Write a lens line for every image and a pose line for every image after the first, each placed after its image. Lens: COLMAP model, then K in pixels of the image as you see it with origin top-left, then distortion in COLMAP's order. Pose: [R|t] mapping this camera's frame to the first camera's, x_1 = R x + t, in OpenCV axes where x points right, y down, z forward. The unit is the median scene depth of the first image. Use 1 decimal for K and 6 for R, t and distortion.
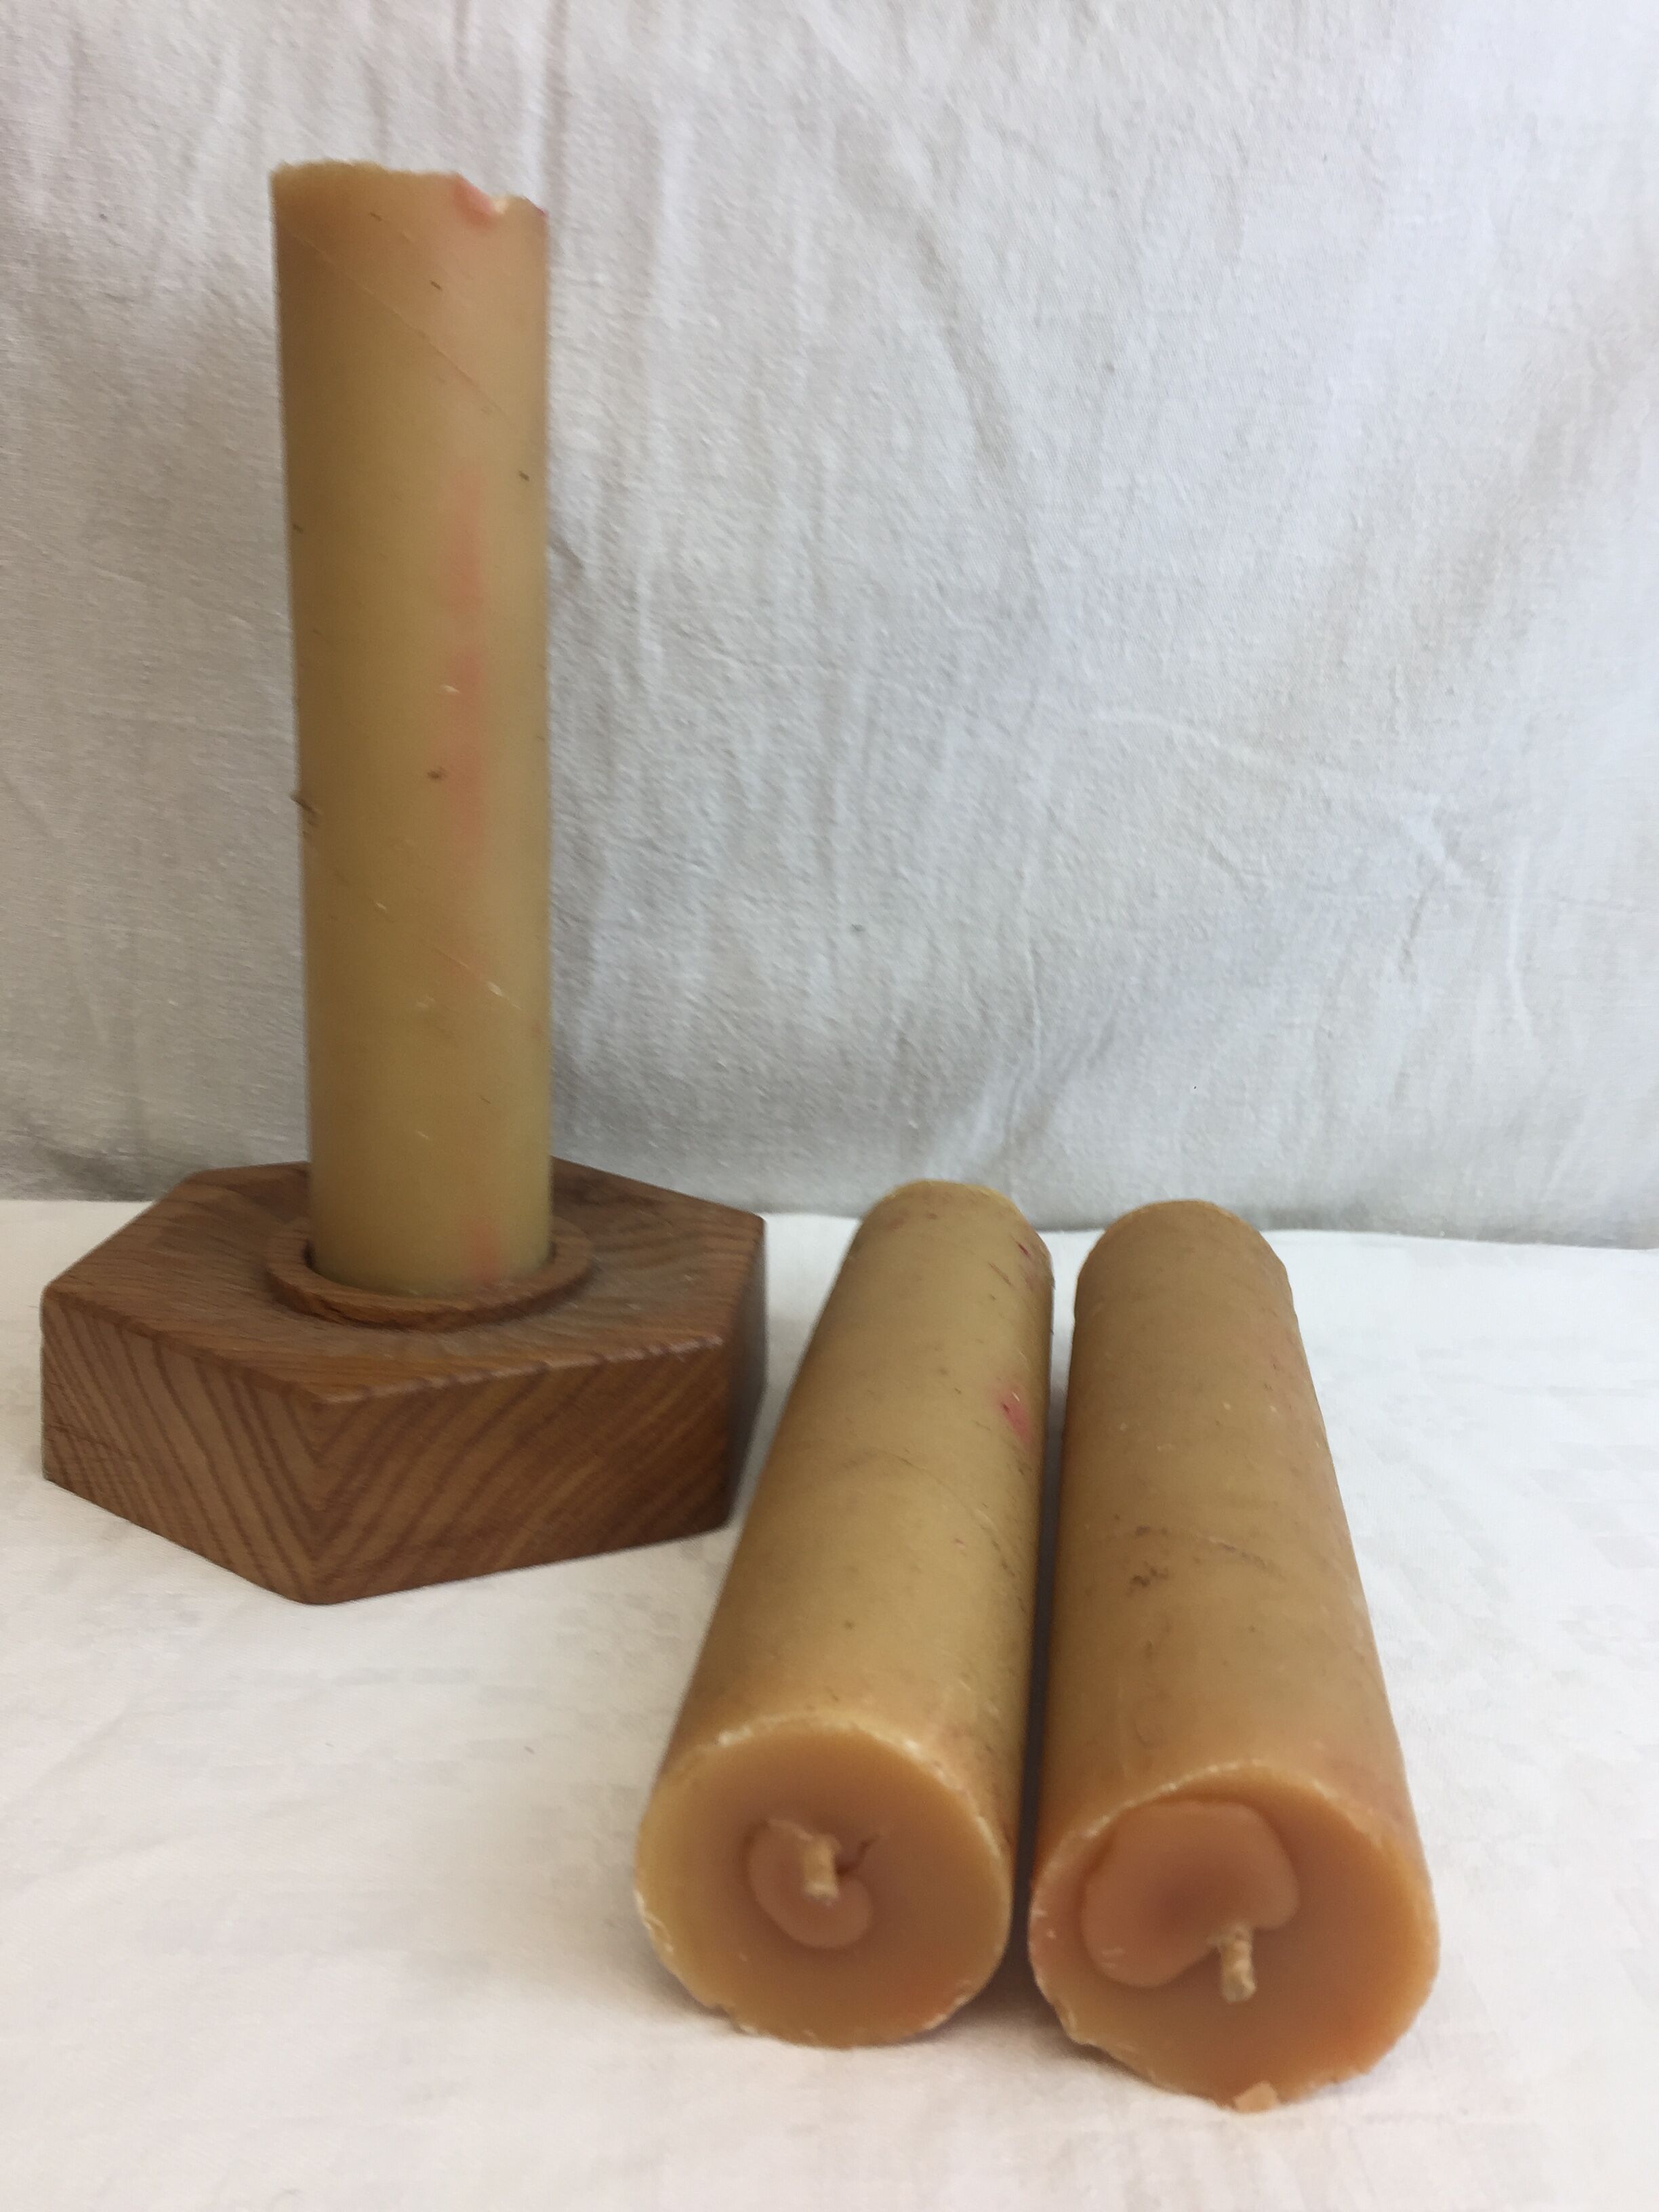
lens RADIAL K [[1778.9, 0, 829.5], [0, 1778.9, 1106.0], [0, 0, 1]] dist [0.070227, -0.101426]
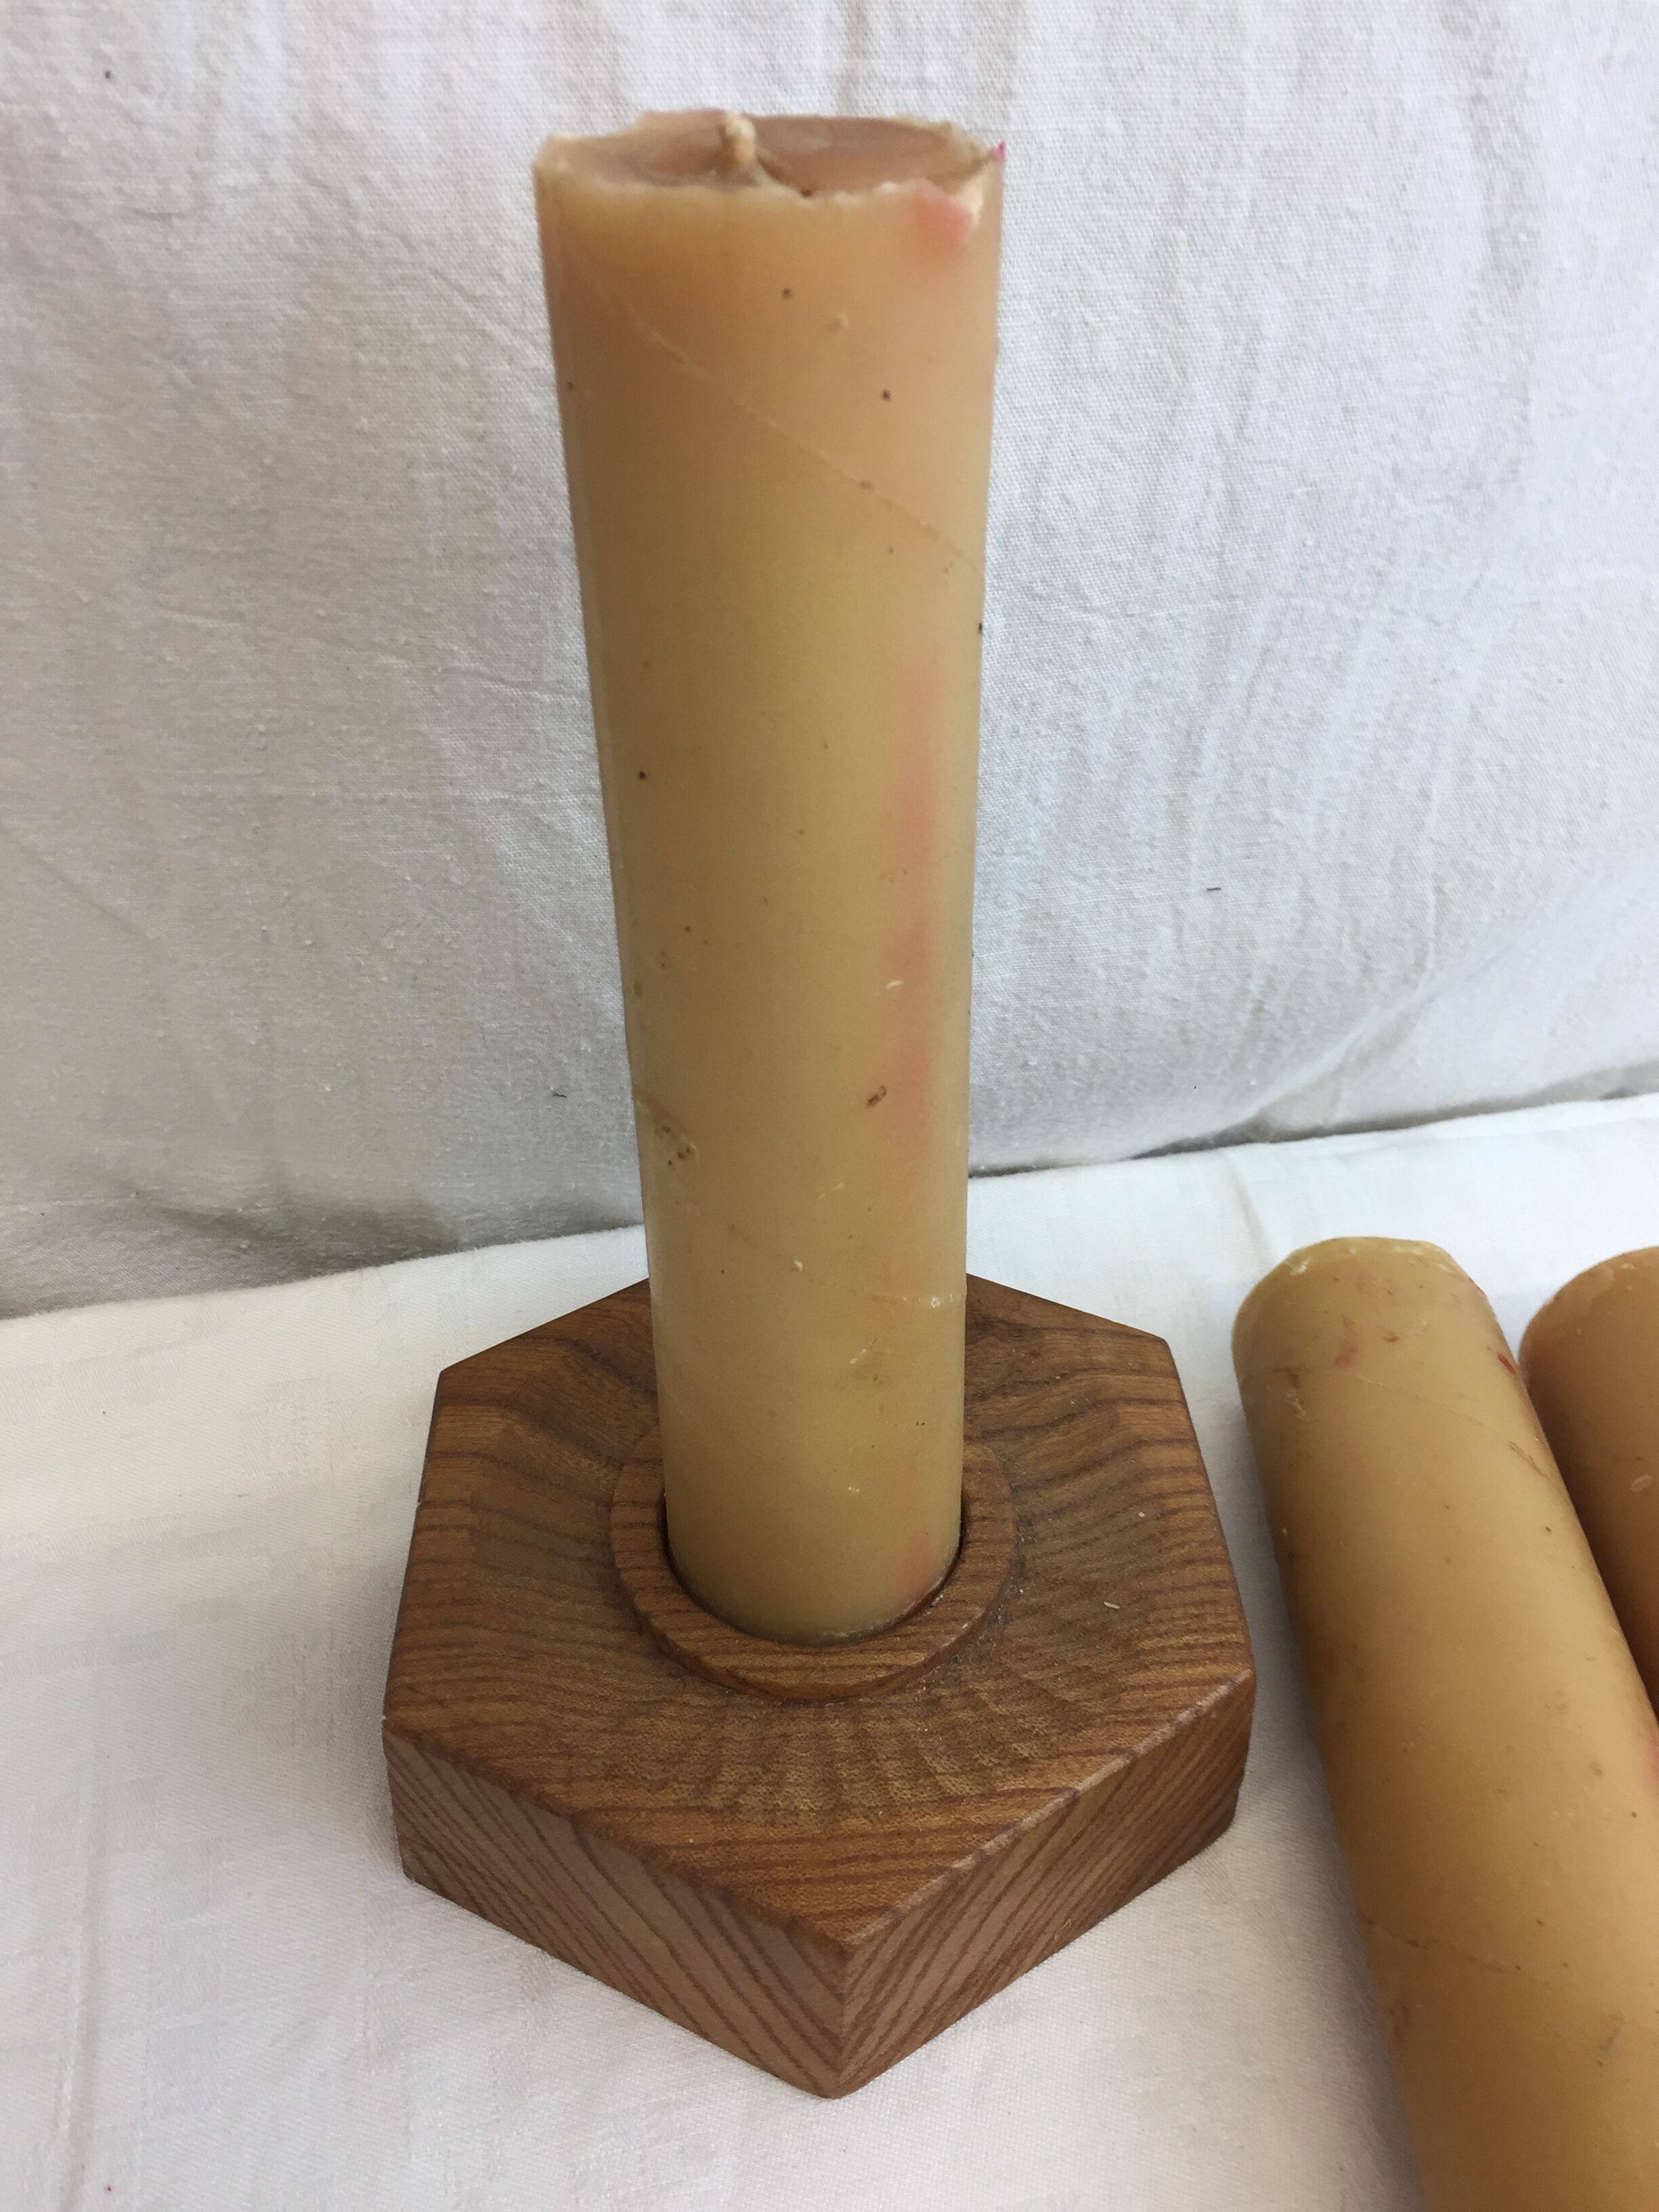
lens RADIAL K [[1825.1, 0, 829.5], [0, 1825.1, 1106.0], [0, 0, 1]] dist [0.107638, -0.152802]
pose [[0.992841, -0.108549, 0.049829, -0.216507], [0.083472, 0.928993, 0.360561, -0.344030], [-0.085430, -0.353821, 0.931403, 0.284160]]
